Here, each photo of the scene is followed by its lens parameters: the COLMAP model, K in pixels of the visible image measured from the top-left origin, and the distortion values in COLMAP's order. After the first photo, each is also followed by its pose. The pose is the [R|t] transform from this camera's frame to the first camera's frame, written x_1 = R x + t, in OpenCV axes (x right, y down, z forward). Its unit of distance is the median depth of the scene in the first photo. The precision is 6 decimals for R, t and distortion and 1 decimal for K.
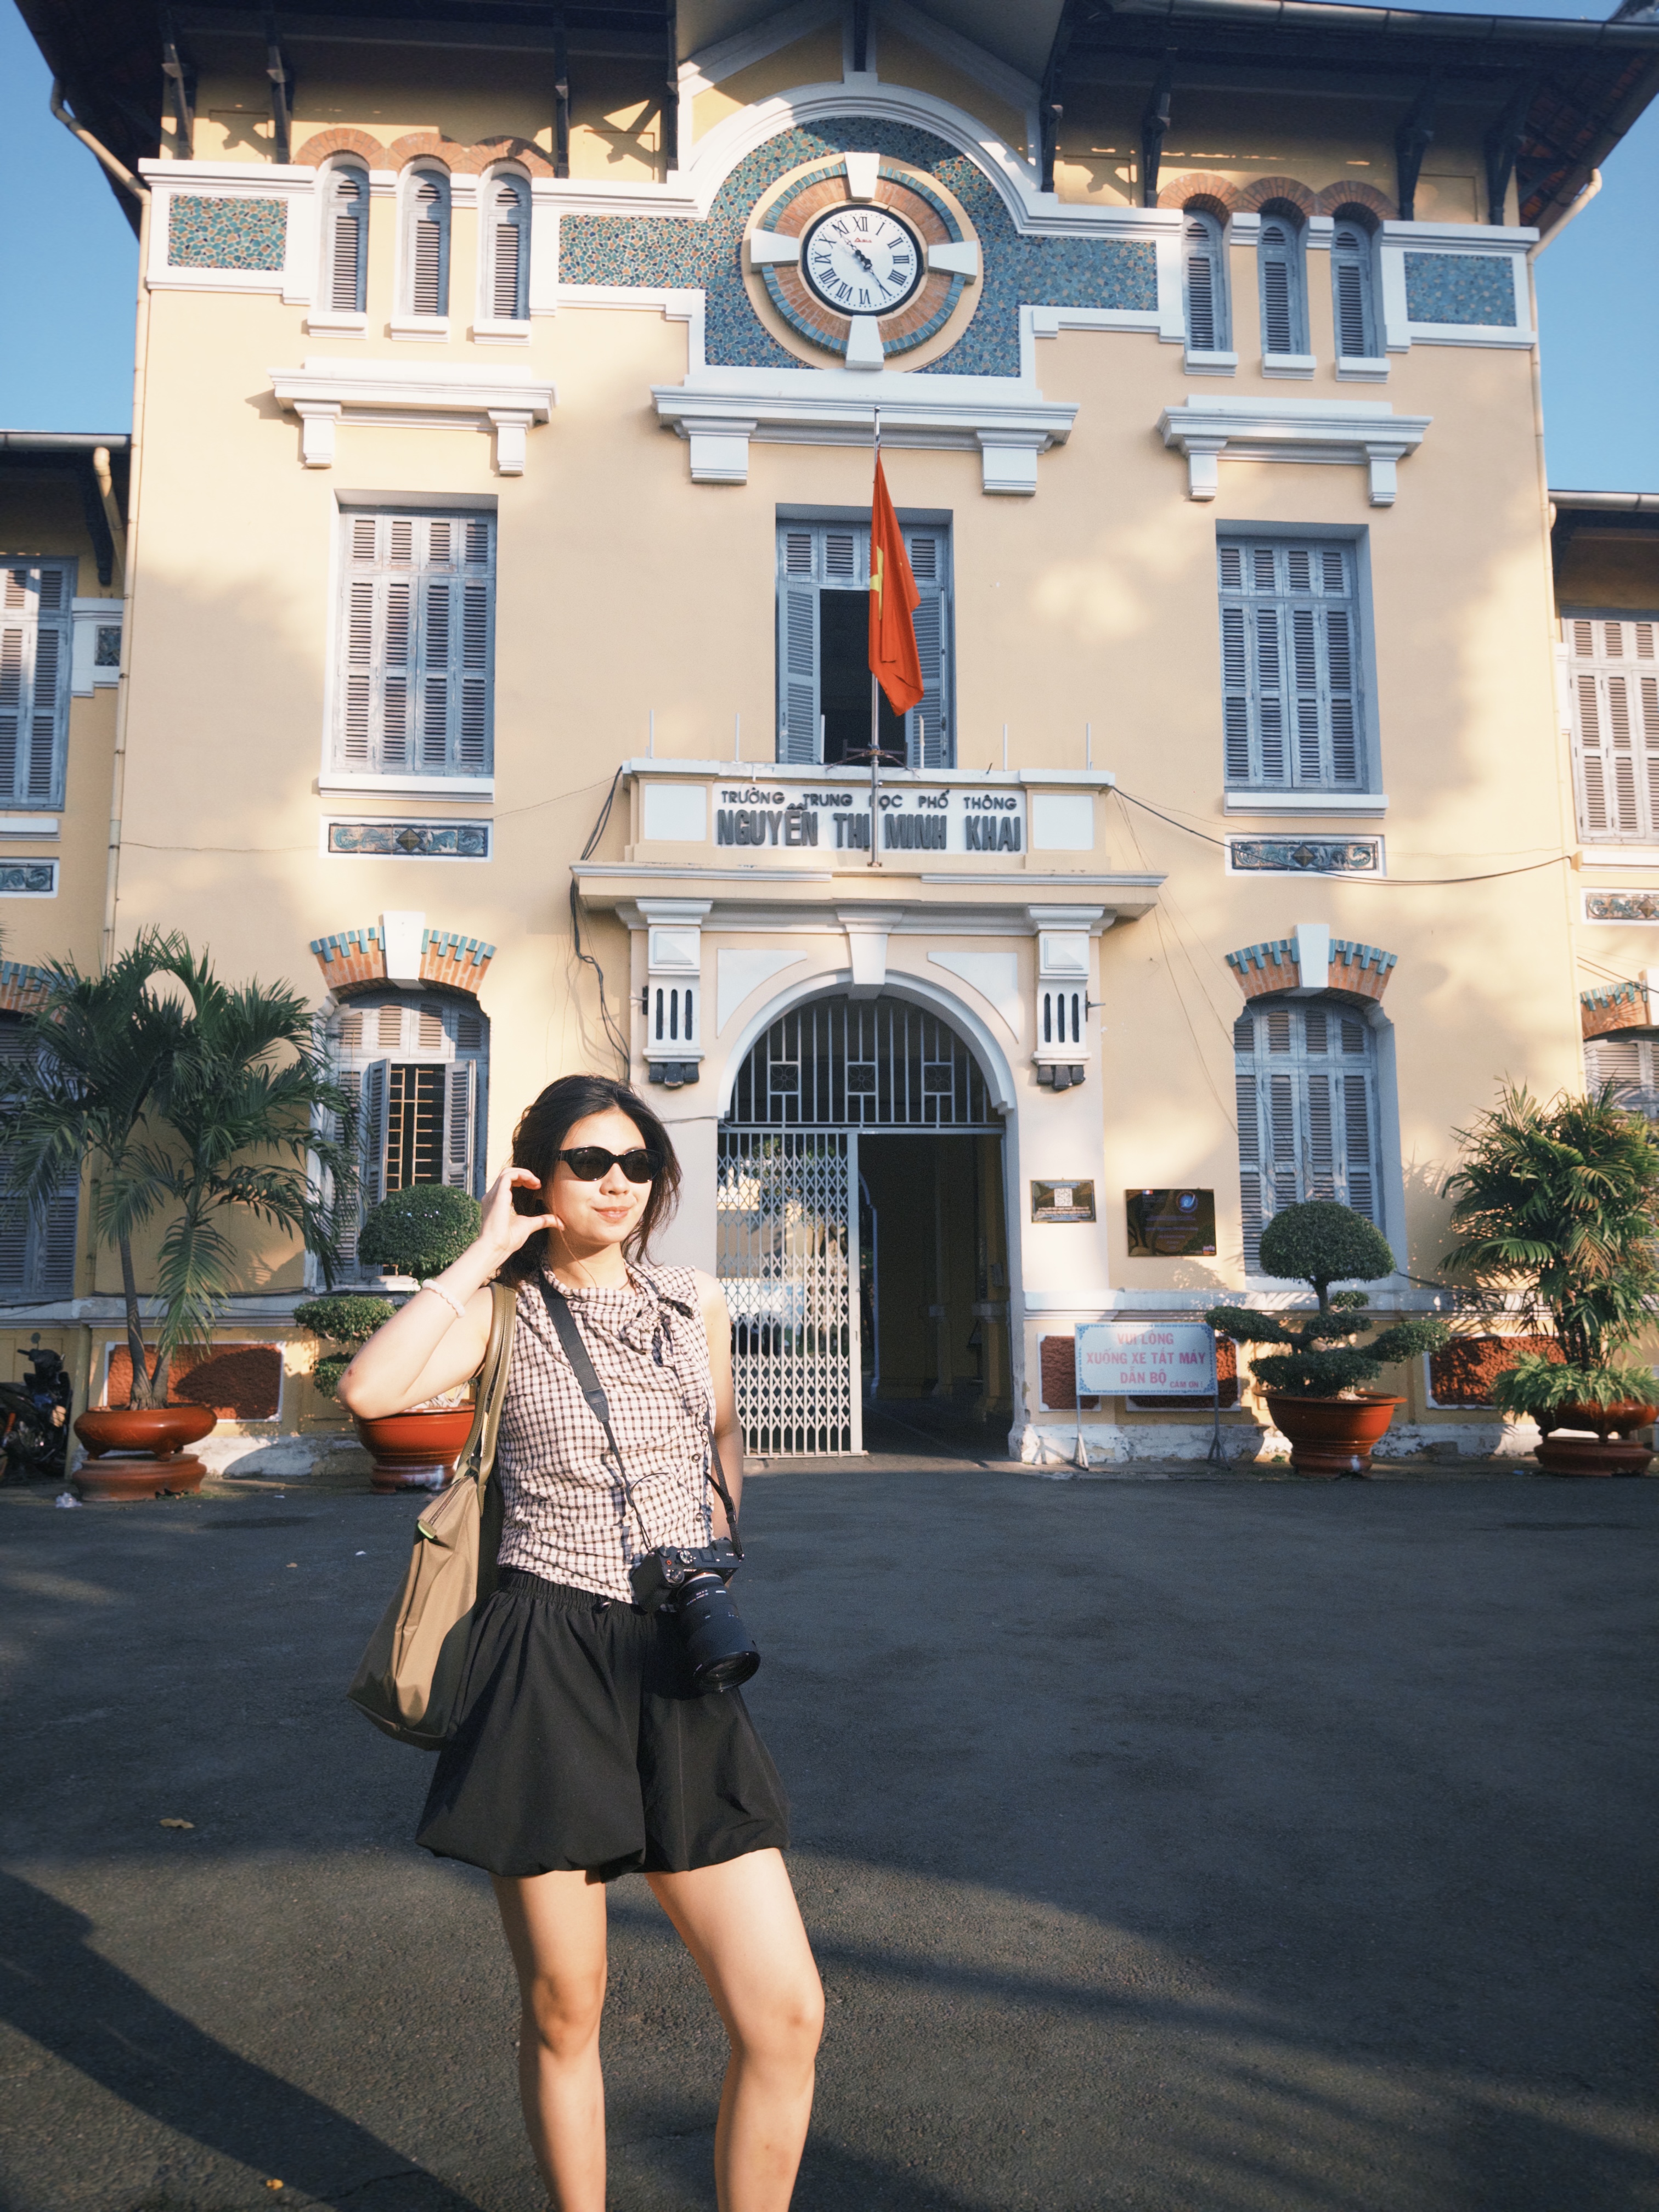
lens RADIAL K [[1513.5, 0, 863.8], [0, 1513.5, 1097.5], [0, 0, 1]] dist [0.169027, -0.297811]
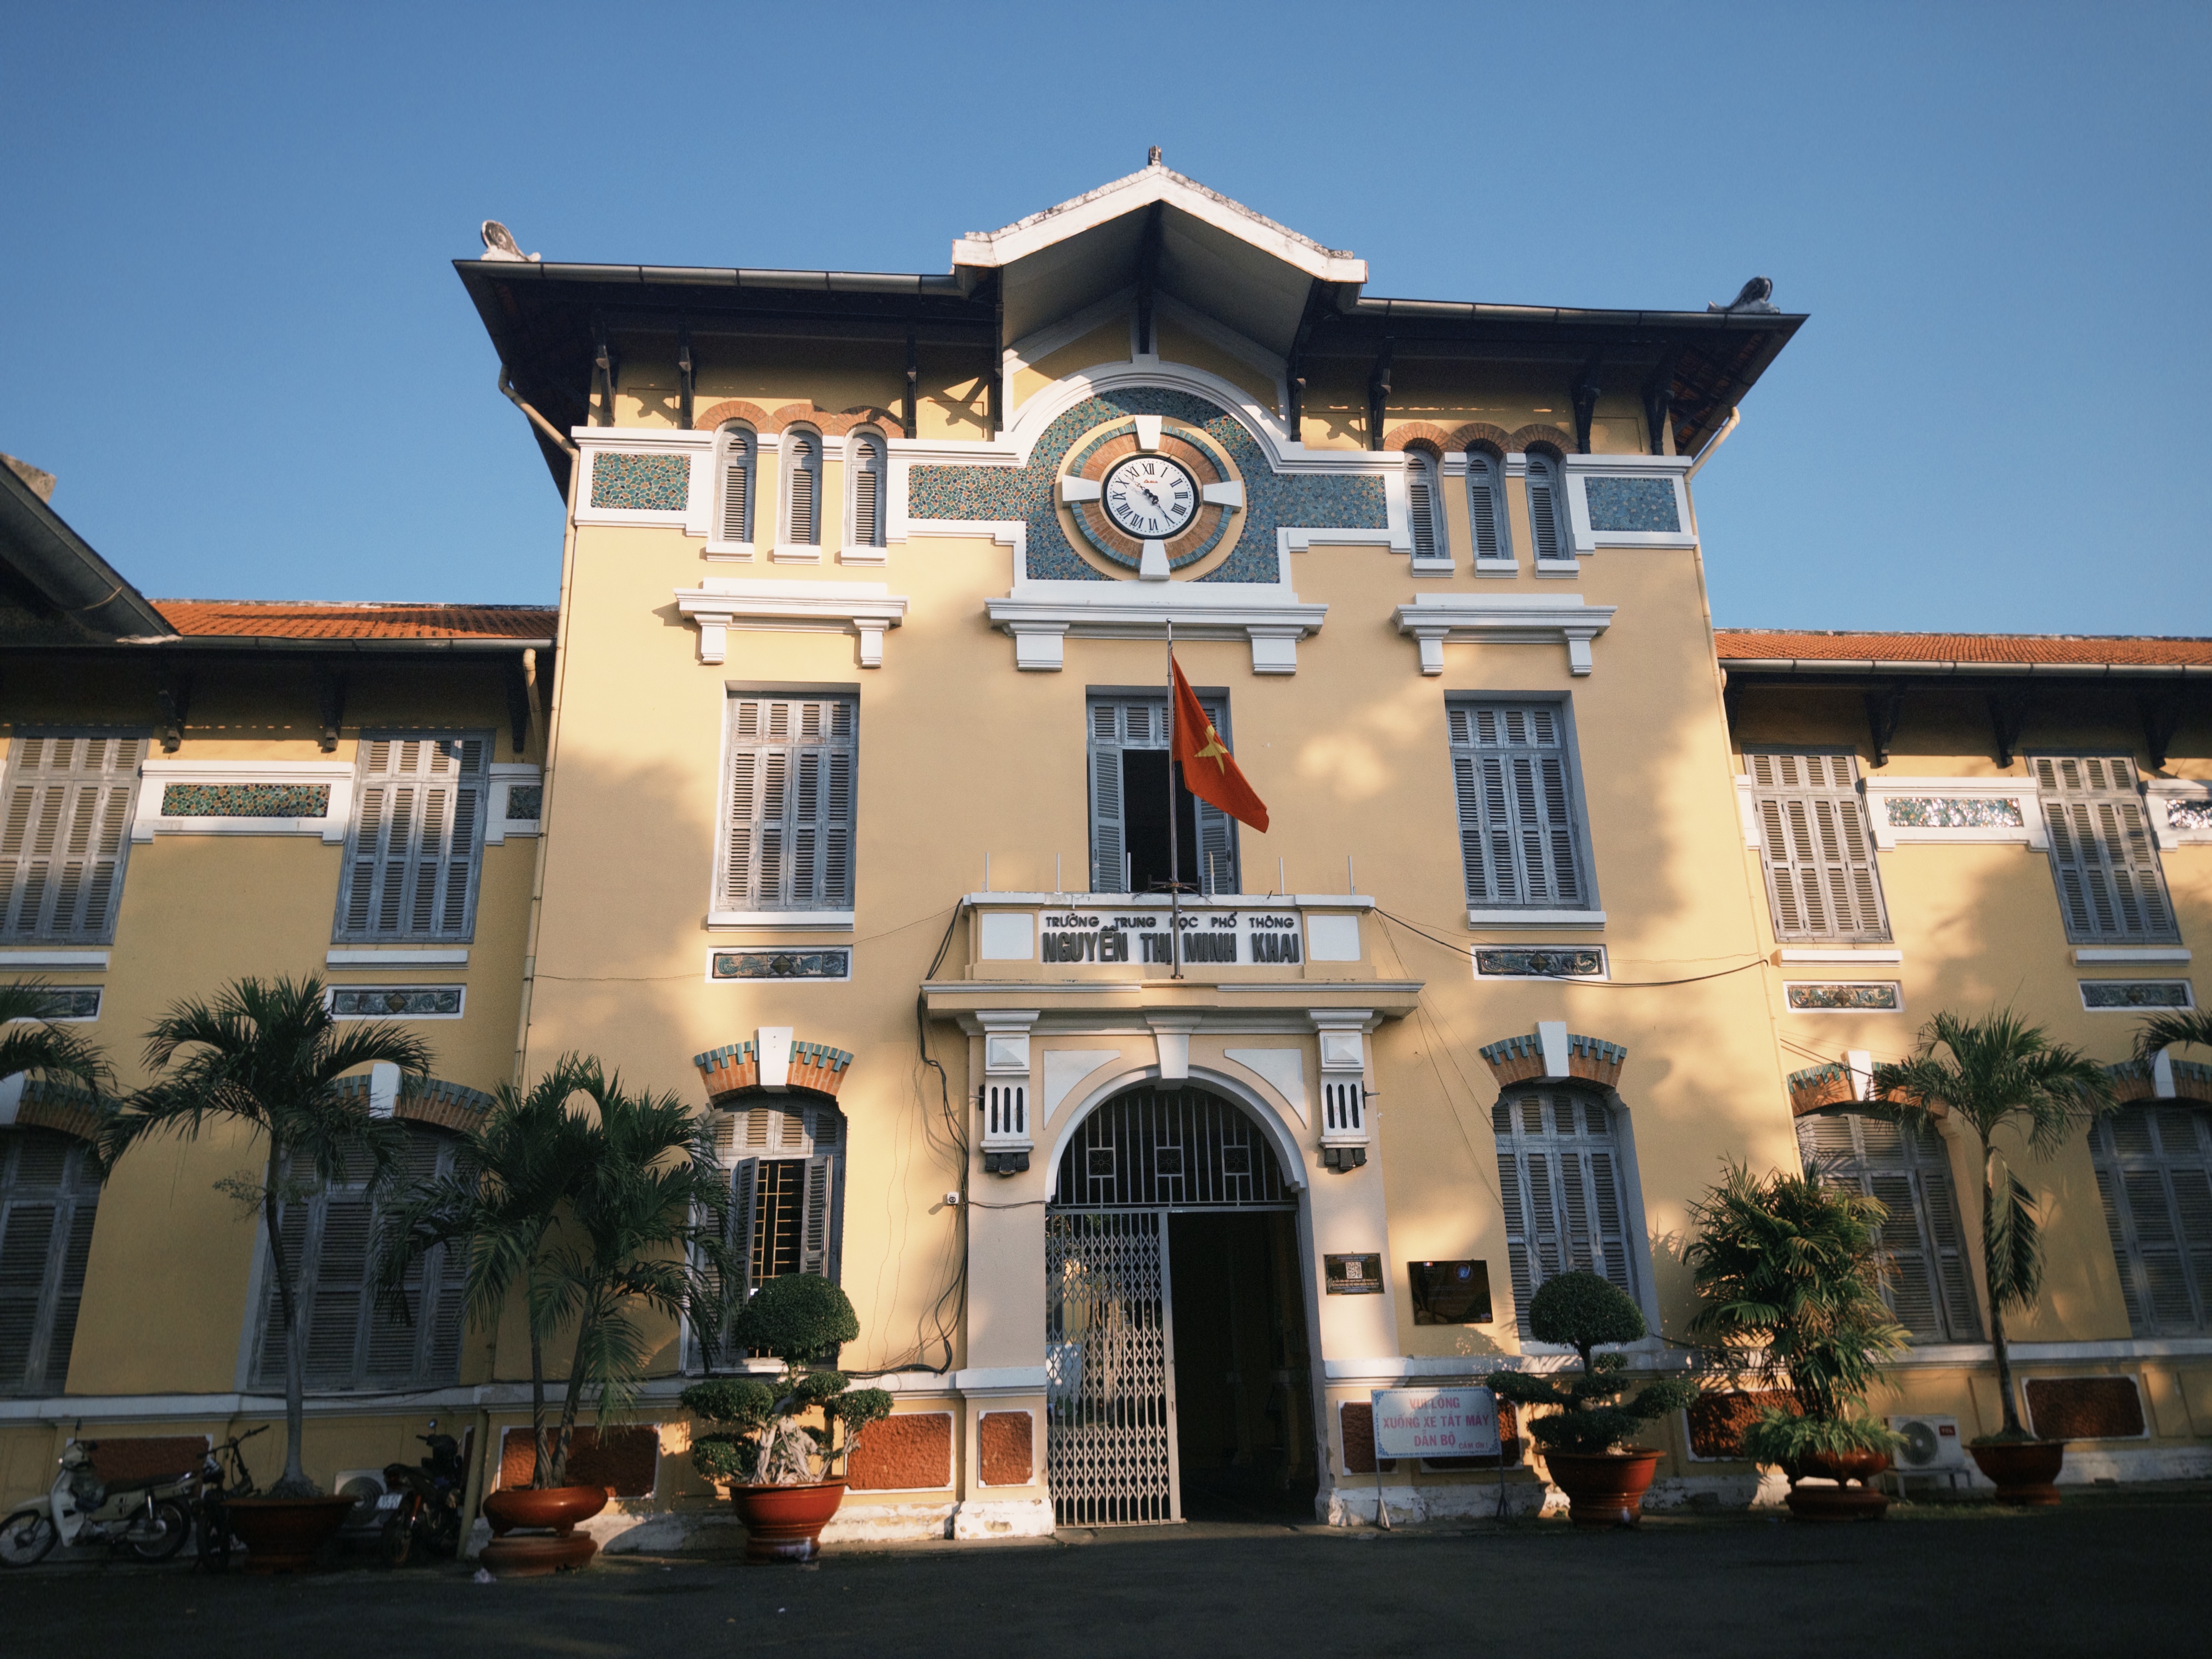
lens RADIAL K [[1513.5, 0, 1133.4], [0, 1513.5, 828.9], [0, 0, 1]] dist [0.169027, -0.297811]
pose [[0.999709, -0.024115, -0.000060, -0.022445], [0.023606, 0.979086, -0.202075, -0.026479], [0.004932, 0.202014, 0.979370, -0.170698]]
